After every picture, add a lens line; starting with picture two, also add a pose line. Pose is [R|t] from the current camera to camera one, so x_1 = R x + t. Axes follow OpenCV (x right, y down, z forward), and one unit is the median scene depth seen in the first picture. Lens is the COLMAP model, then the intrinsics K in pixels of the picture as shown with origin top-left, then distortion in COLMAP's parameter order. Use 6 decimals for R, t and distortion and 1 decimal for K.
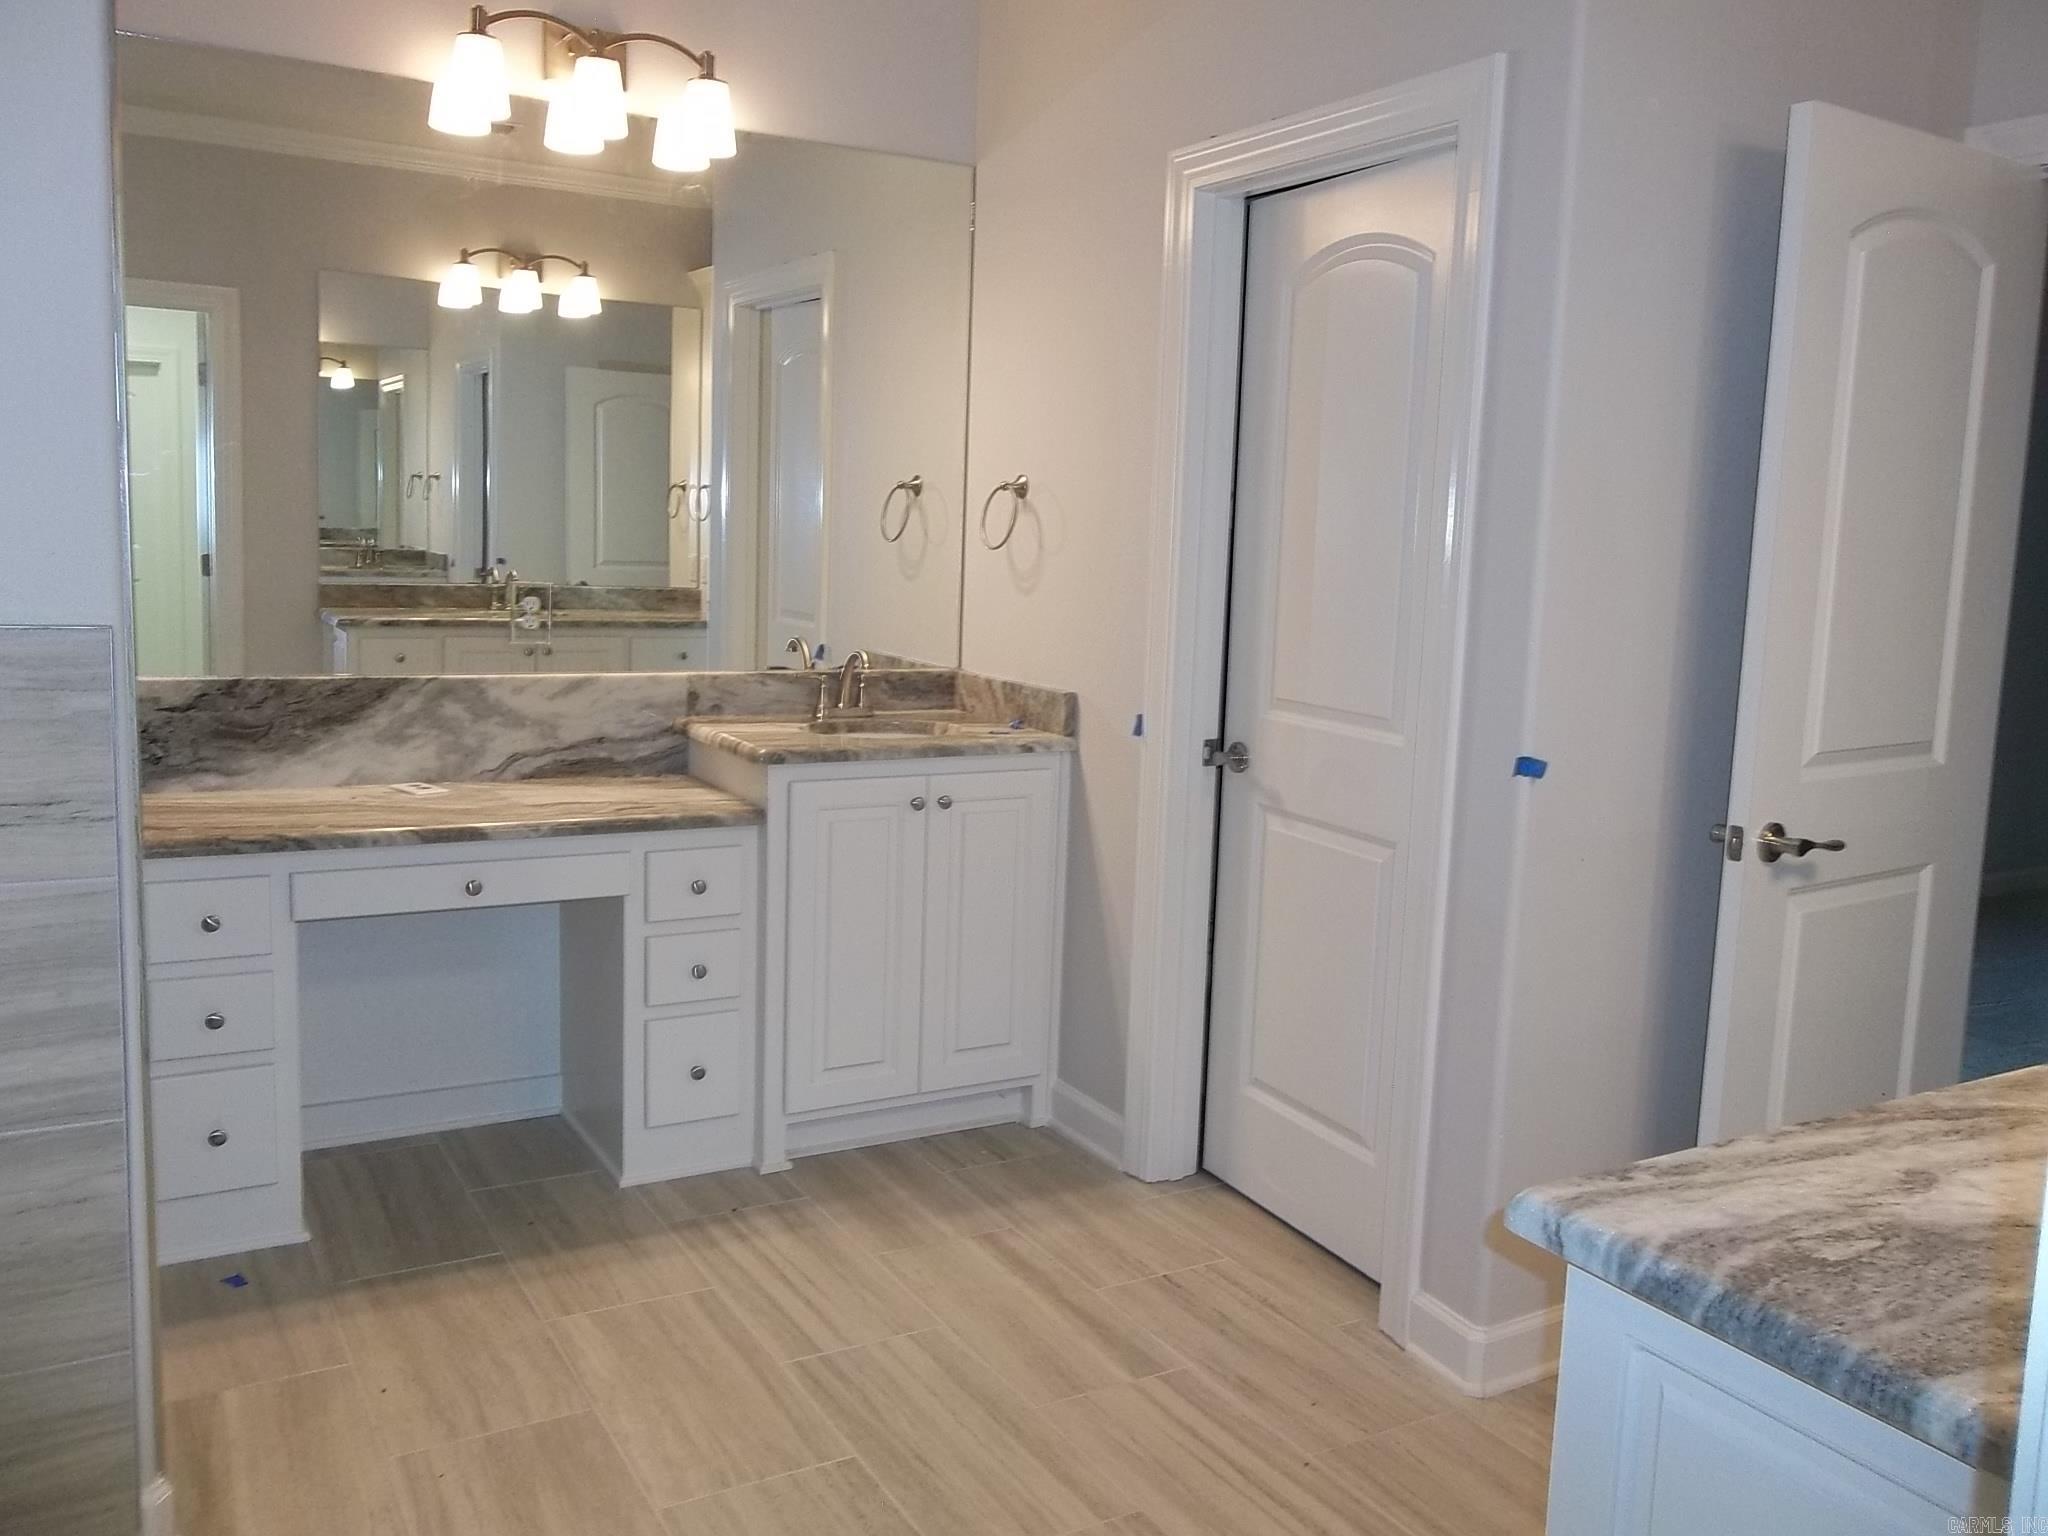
lens RADIAL K [[1657.0, 0, 1020.6], [0, 1657.0, 769.4], [0, 0, 1]] dist [-0.012799, 0.016570]
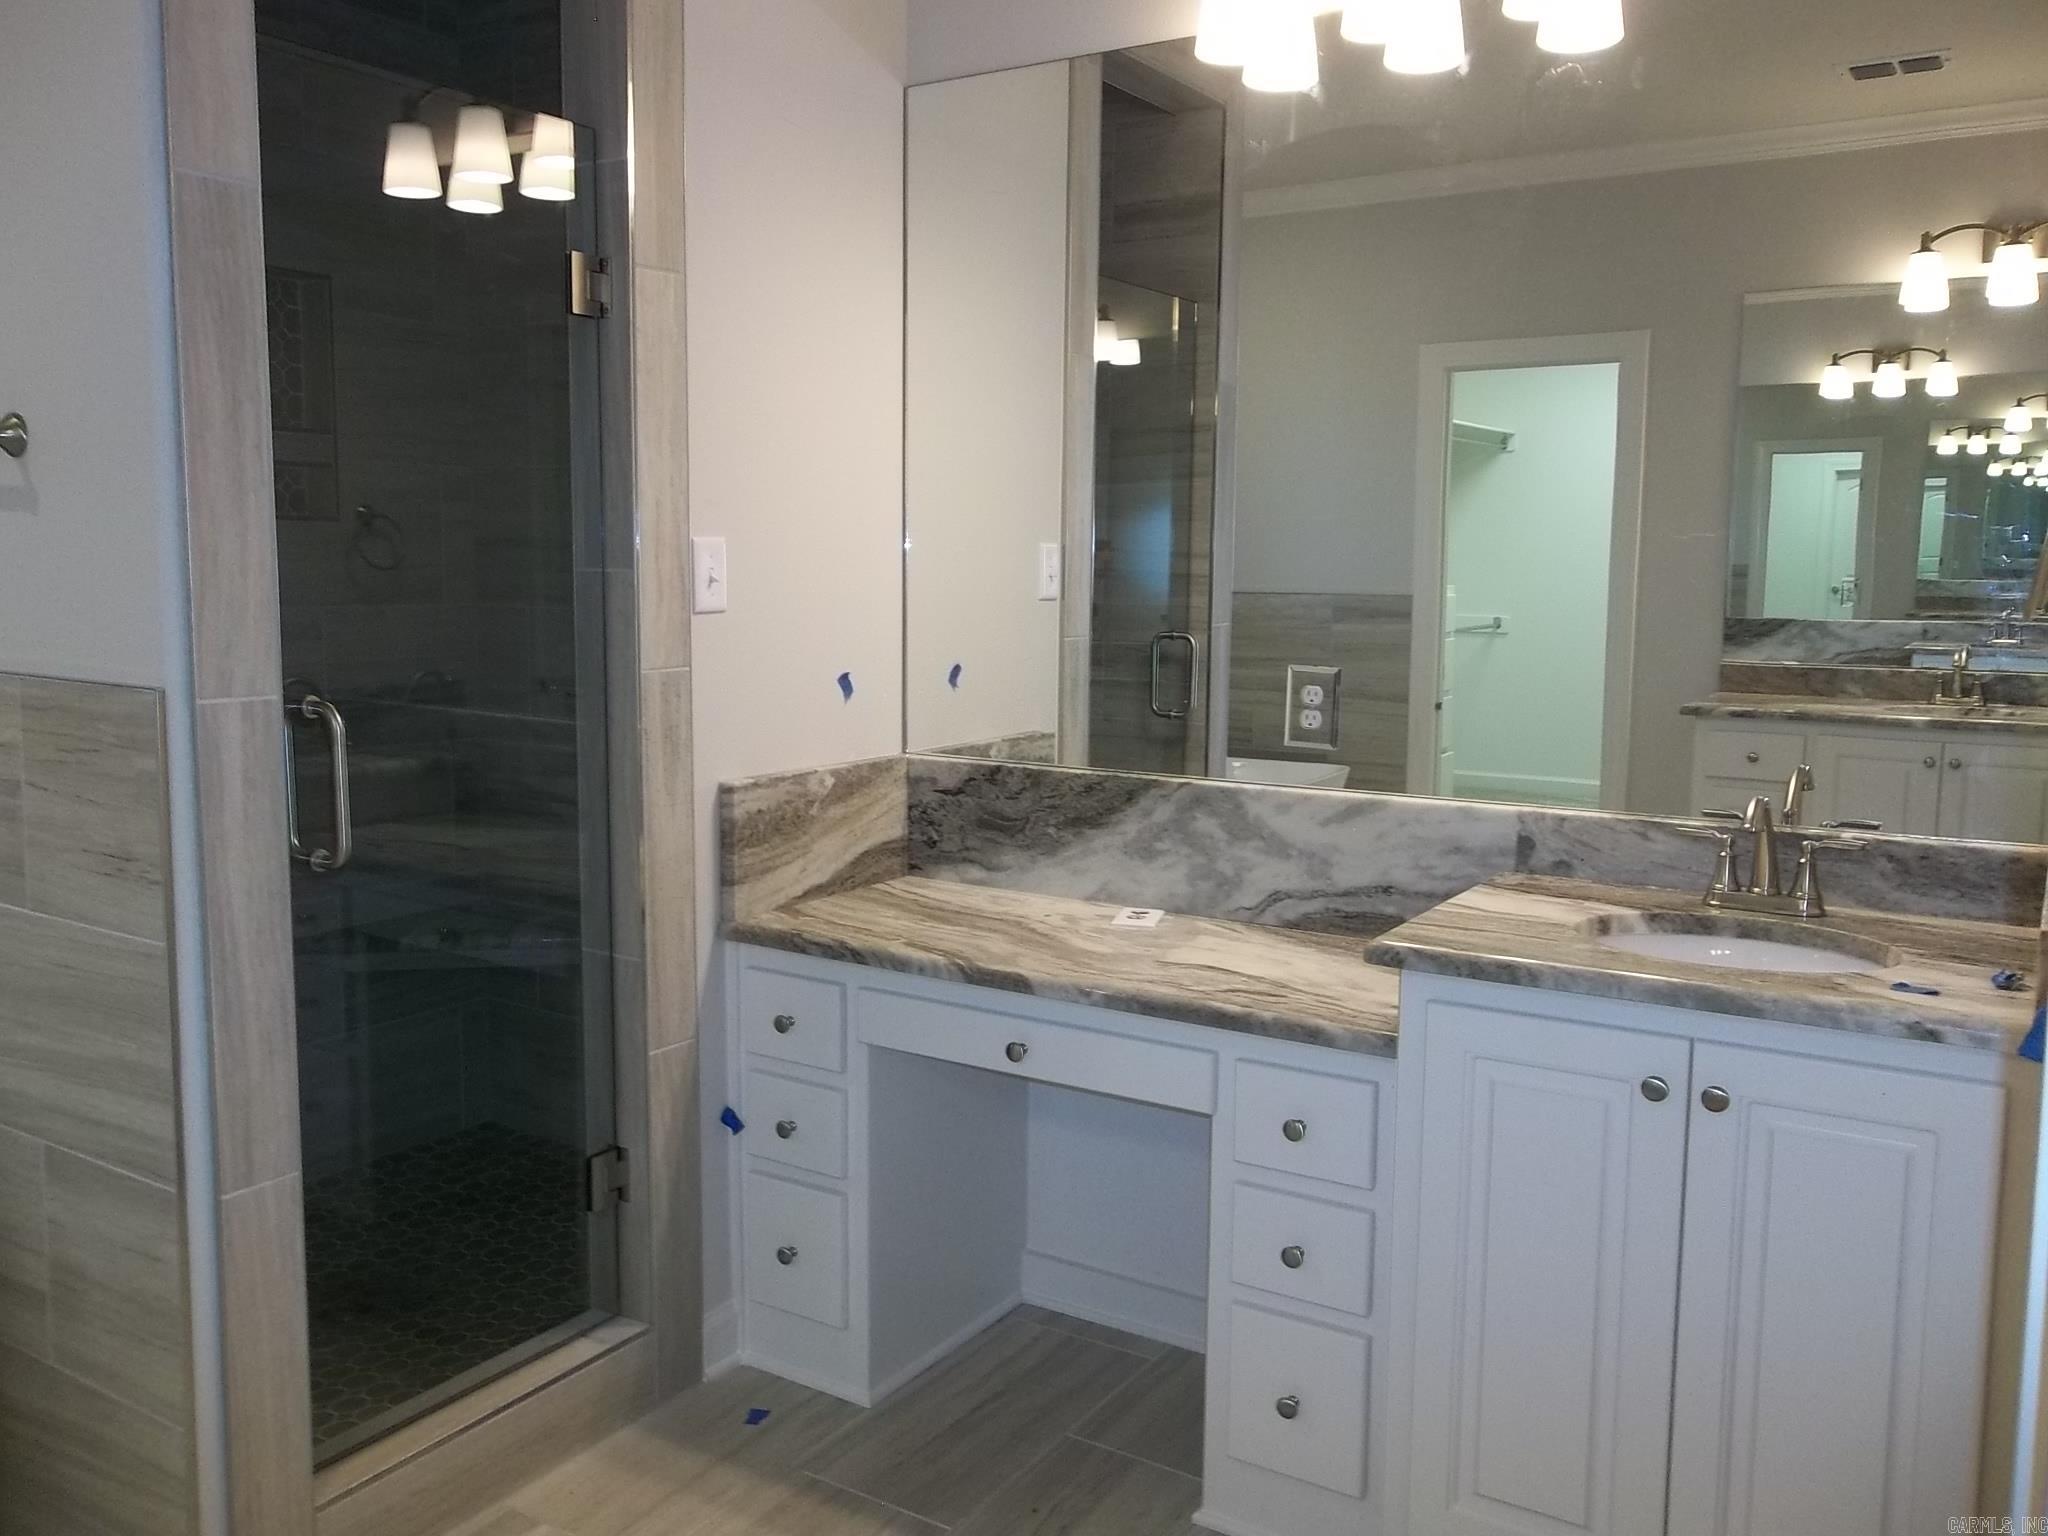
lens RADIAL K [[1657.0, 0, 1022.8], [0, 1657.0, 747.7], [0, 0, 1]] dist [-0.012799, 0.016570]
pose [[0.446297, 0.063826, -0.892606, 0.318106], [-0.116064, 0.993157, 0.012984, -0.072297], [0.887326, 0.097805, 0.450651, 0.561847]]
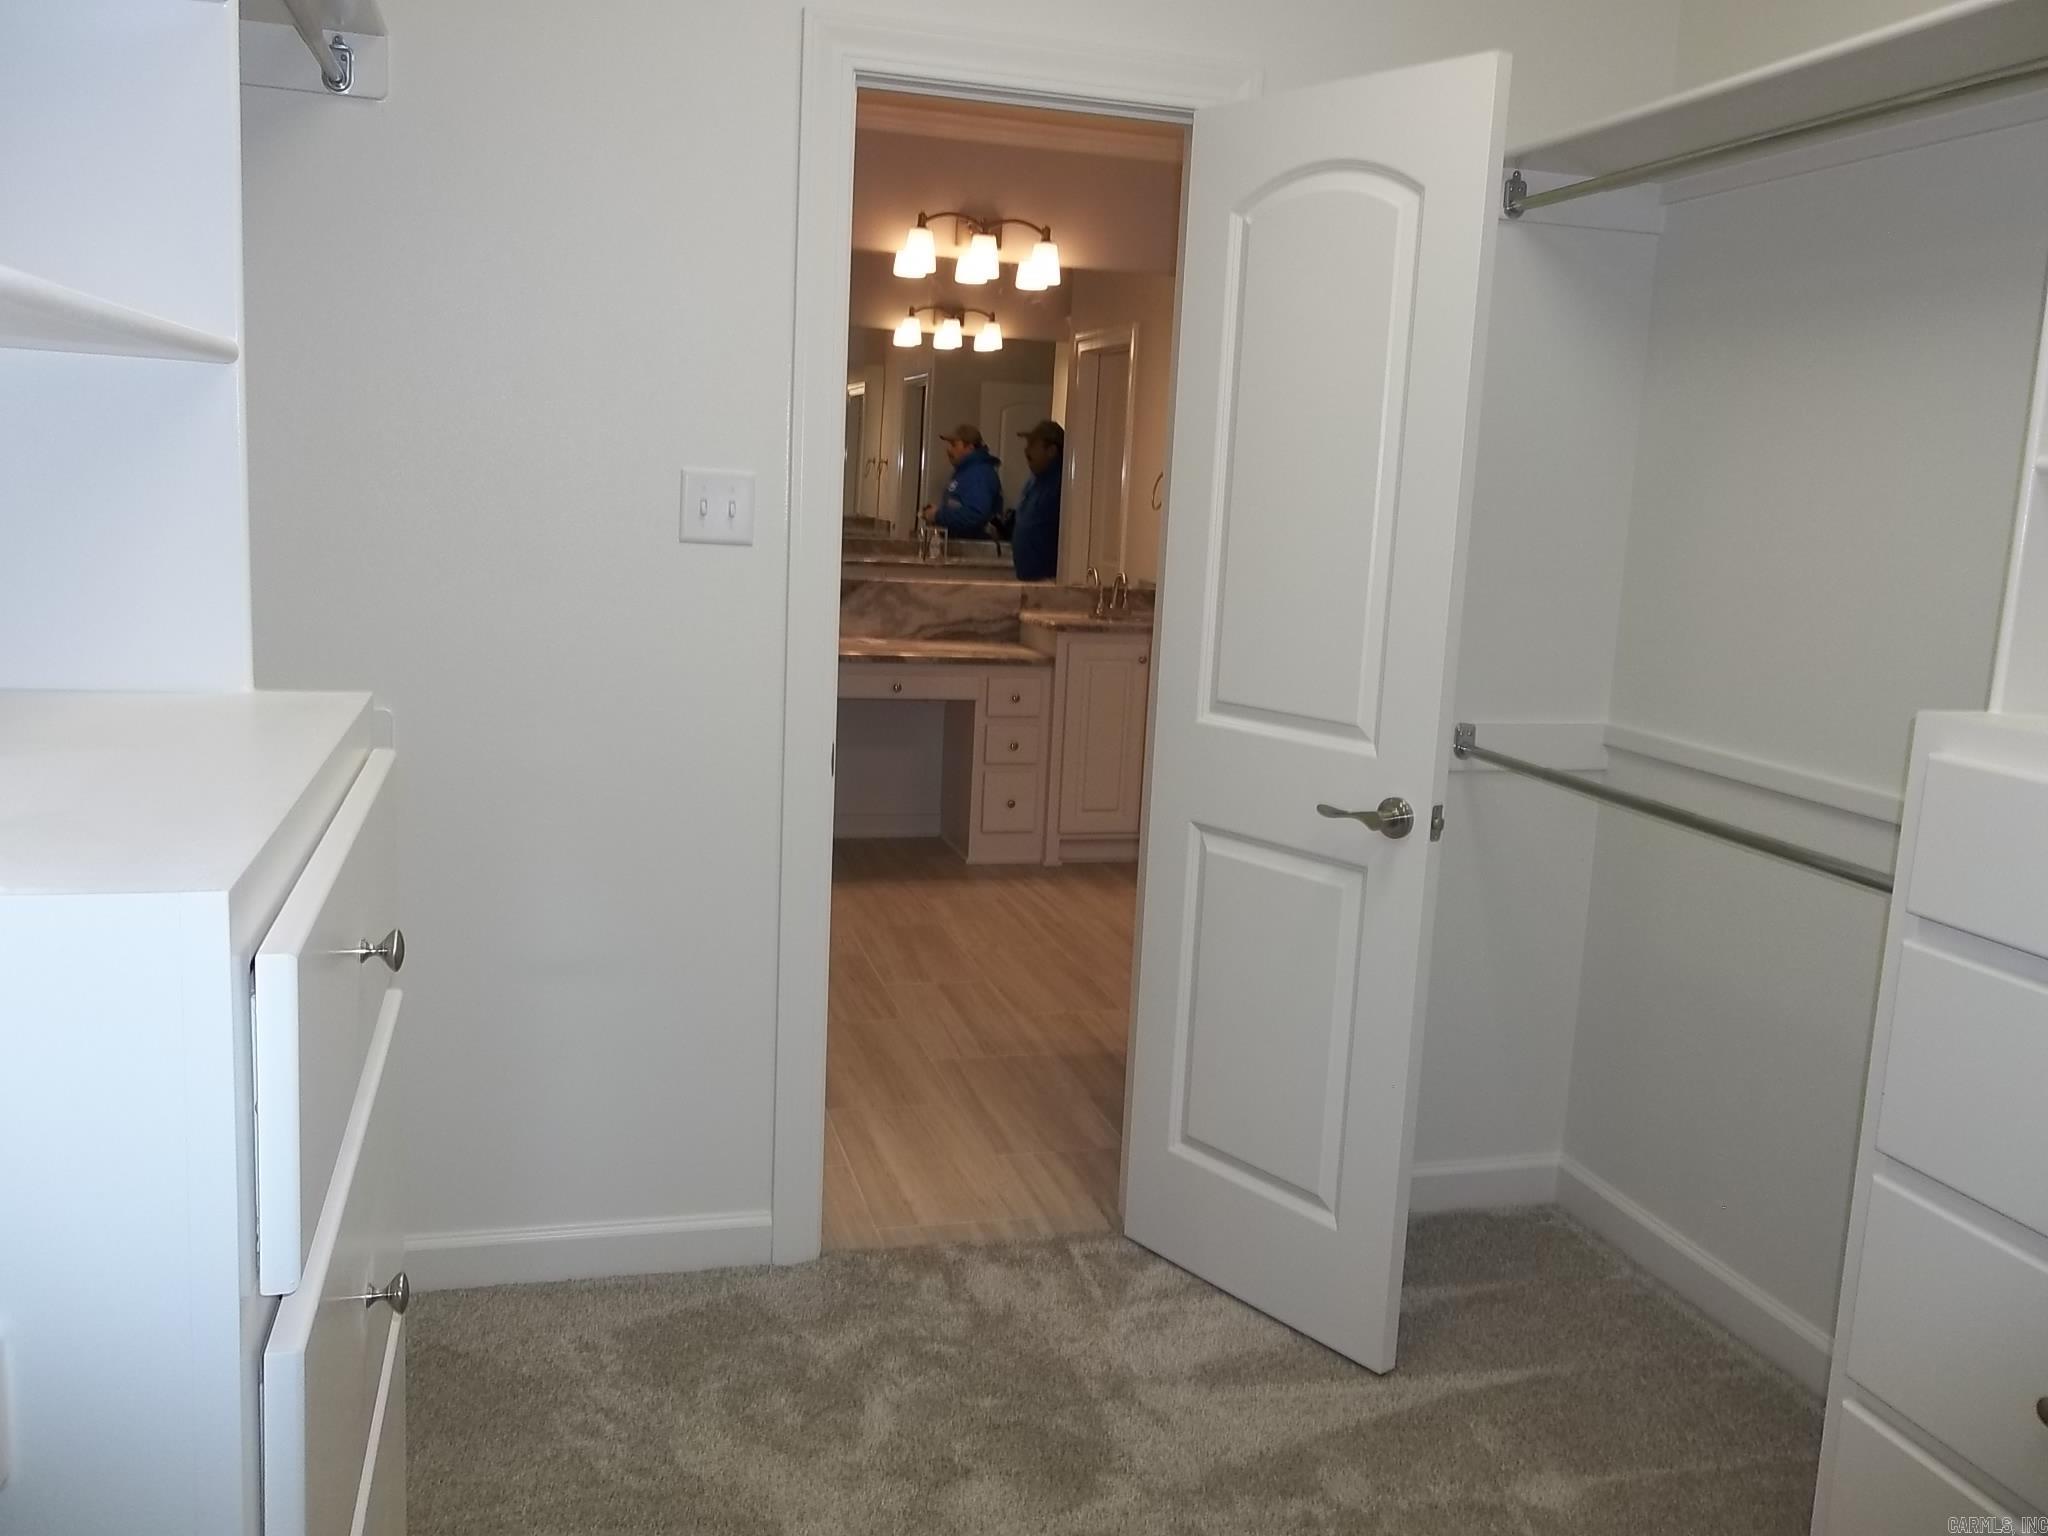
lens RADIAL K [[1661.4, 0, 1019.6], [0, 1661.4, 756.2], [0, 0, 1]] dist [0.012637, 0.001374]
pose [[0.967918, 0.048980, -0.246445, 0.245884], [-0.047991, 0.998797, 0.010022, 0.110045], [0.246639, 0.002126, 0.969105, -0.715093]]
